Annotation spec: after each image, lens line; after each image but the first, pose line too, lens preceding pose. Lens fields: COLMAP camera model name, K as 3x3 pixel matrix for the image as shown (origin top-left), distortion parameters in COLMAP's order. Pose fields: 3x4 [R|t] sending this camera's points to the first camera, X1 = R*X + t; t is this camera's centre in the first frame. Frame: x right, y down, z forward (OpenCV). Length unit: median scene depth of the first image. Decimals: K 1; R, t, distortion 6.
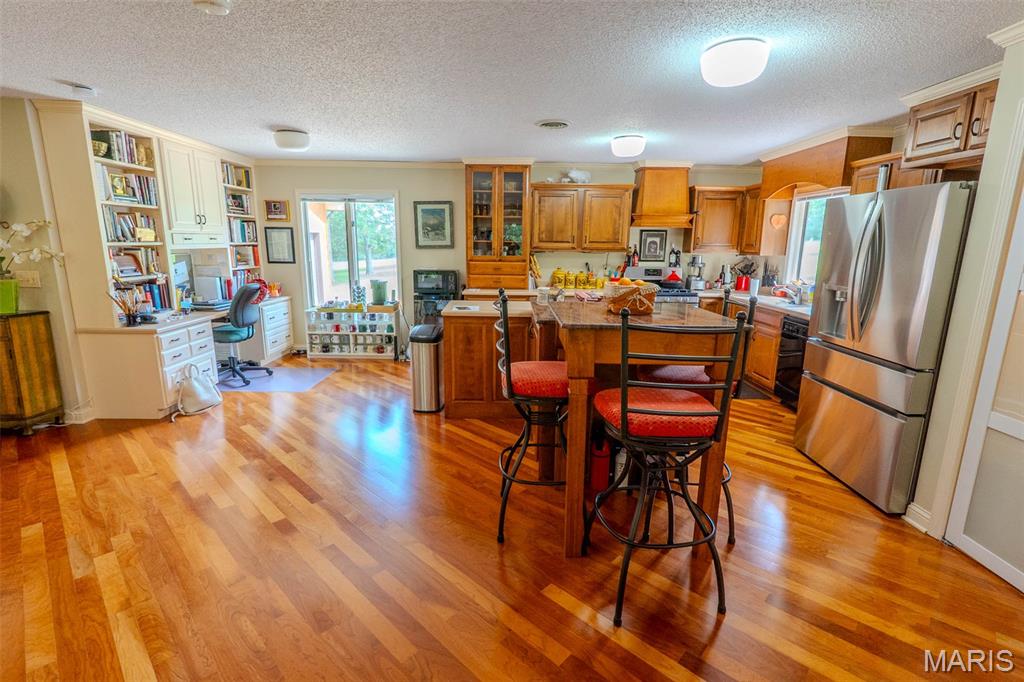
lens RADIAL K [[468.0, 0, 512.0], [0, 468.0, 341.0], [0, 0, 1]] dist [-0.000357, 0.000008]
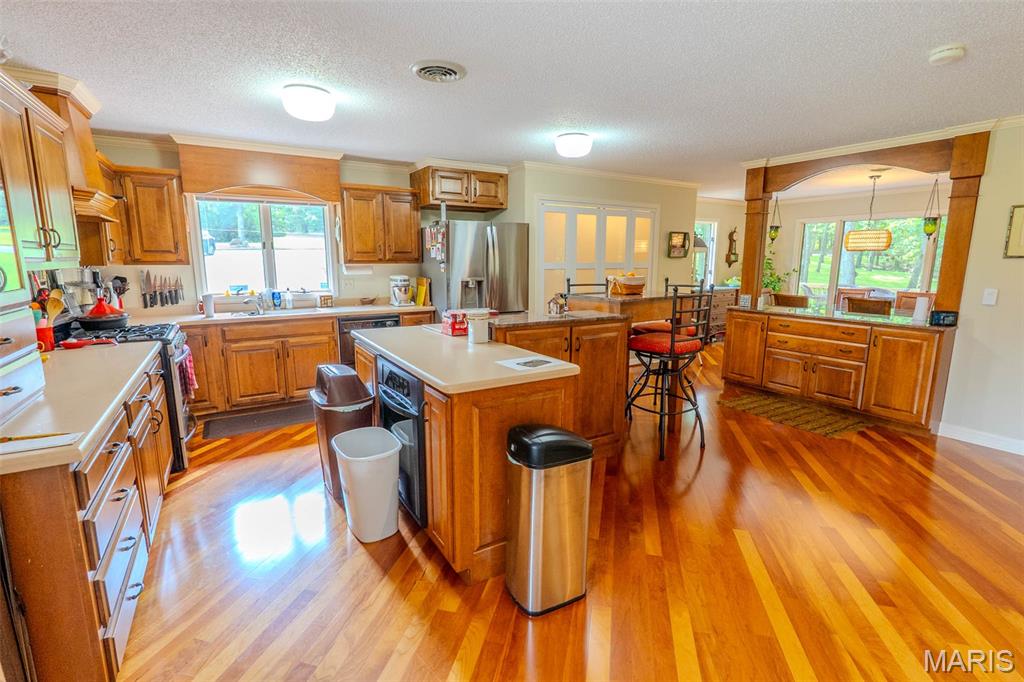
lens RADIAL K [[472.5, 0, 514.0], [0, 472.5, 338.6], [0, 0, 1]] dist [-0.003393, 0.000533]
pose [[-0.489036, -0.162443, 0.857004, -0.552092], [0.168767, 0.946319, 0.275676, -0.246837], [-0.855781, 0.279450, -0.435370, 1.194746]]
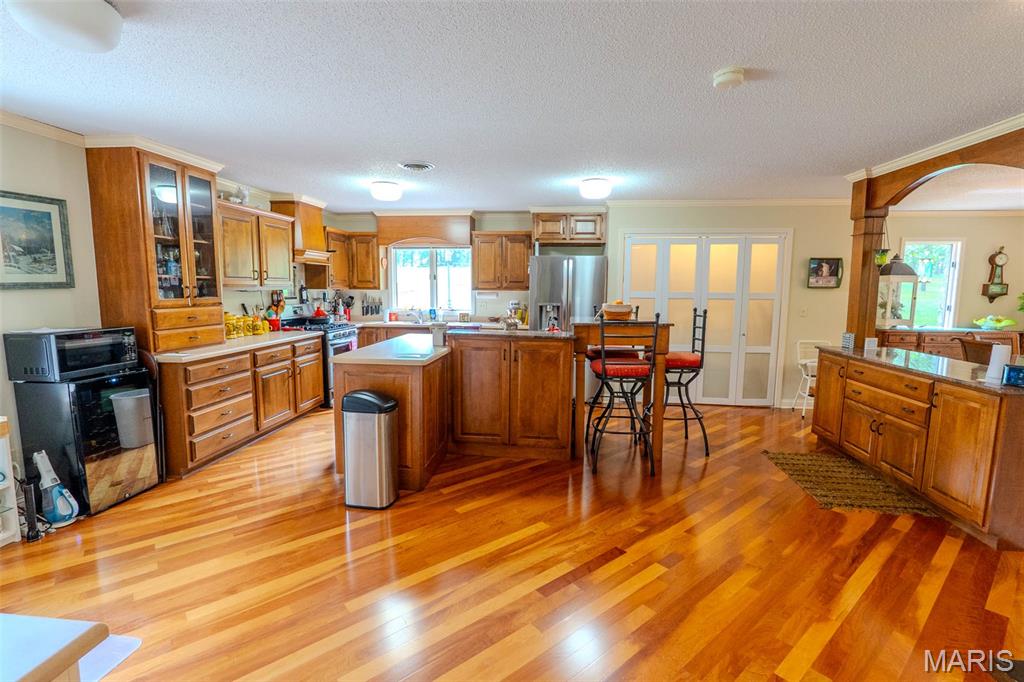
lens RADIAL K [[472.5, 0, 514.0], [0, 472.5, 338.6], [0, 0, 1]] dist [-0.003393, 0.000533]
pose [[0.138612, -0.124719, 0.982462, -0.865463], [0.196363, 0.975804, 0.096170, -0.138054], [-0.970684, 0.179589, 0.159749, 0.636427]]
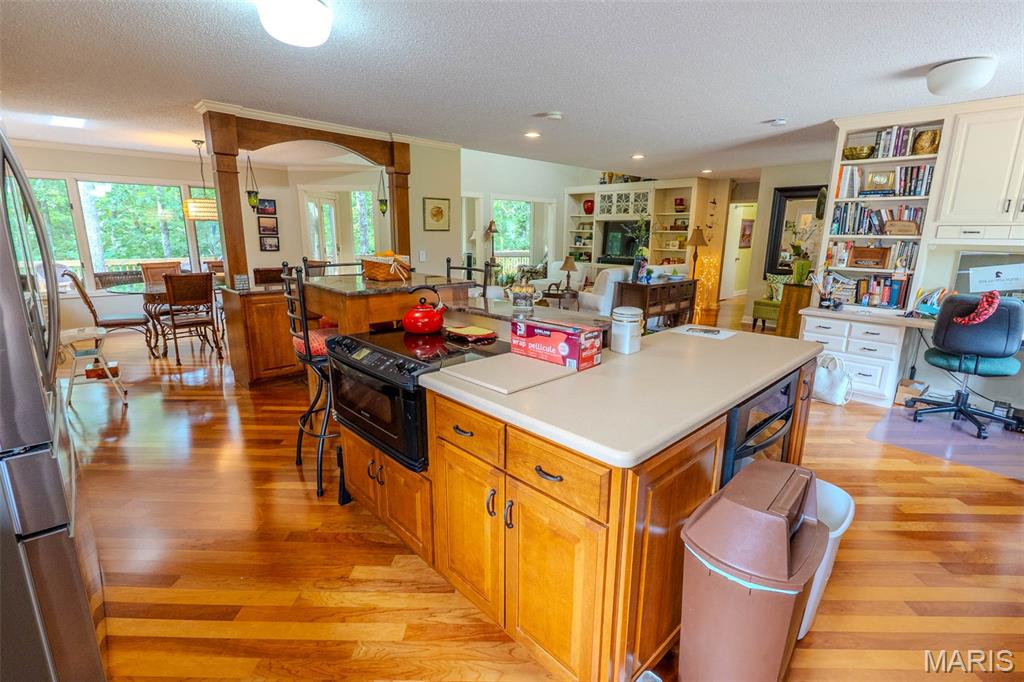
lens RADIAL K [[472.5, 0, 514.0], [0, 472.5, 338.6], [0, 0, 1]] dist [-0.003393, 0.000533]
pose [[-0.747280, 0.119767, -0.653627, 0.470972], [-0.157085, 0.923906, 0.348885, -0.226821], [0.645675, 0.363390, -0.671604, 1.204385]]
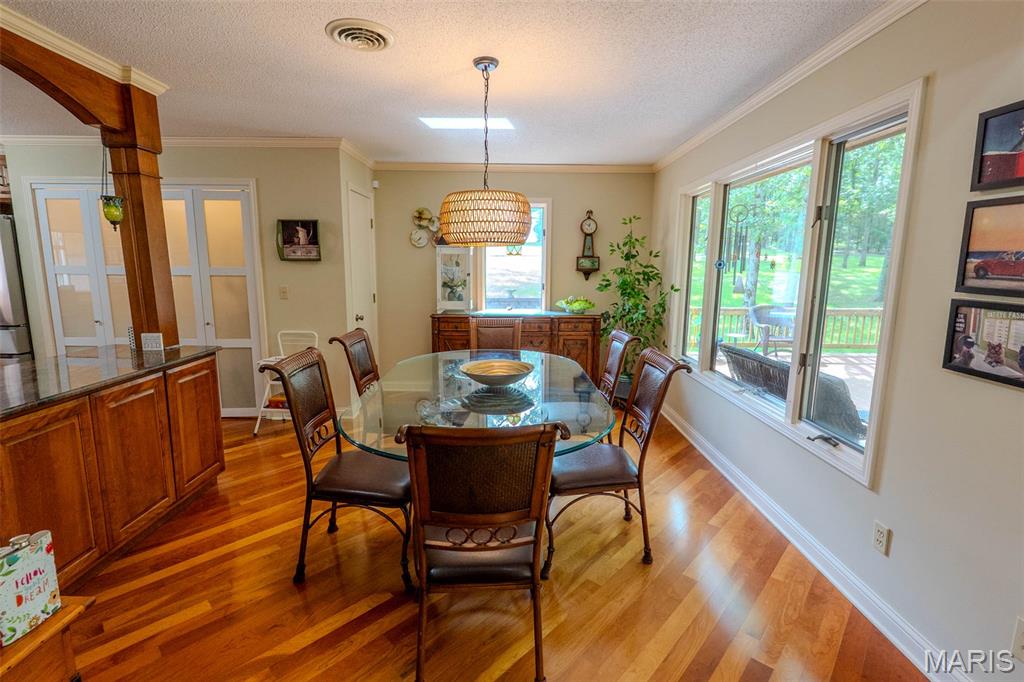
lens RADIAL K [[472.5, 0, 514.0], [0, 472.5, 338.6], [0, 0, 1]] dist [-0.003393, 0.000533]
pose [[0.028523, -0.173002, 0.984508, -0.418367], [0.194913, 0.966966, 0.164272, 0.099587], [-0.980406, 0.187208, 0.061301, -0.470275]]
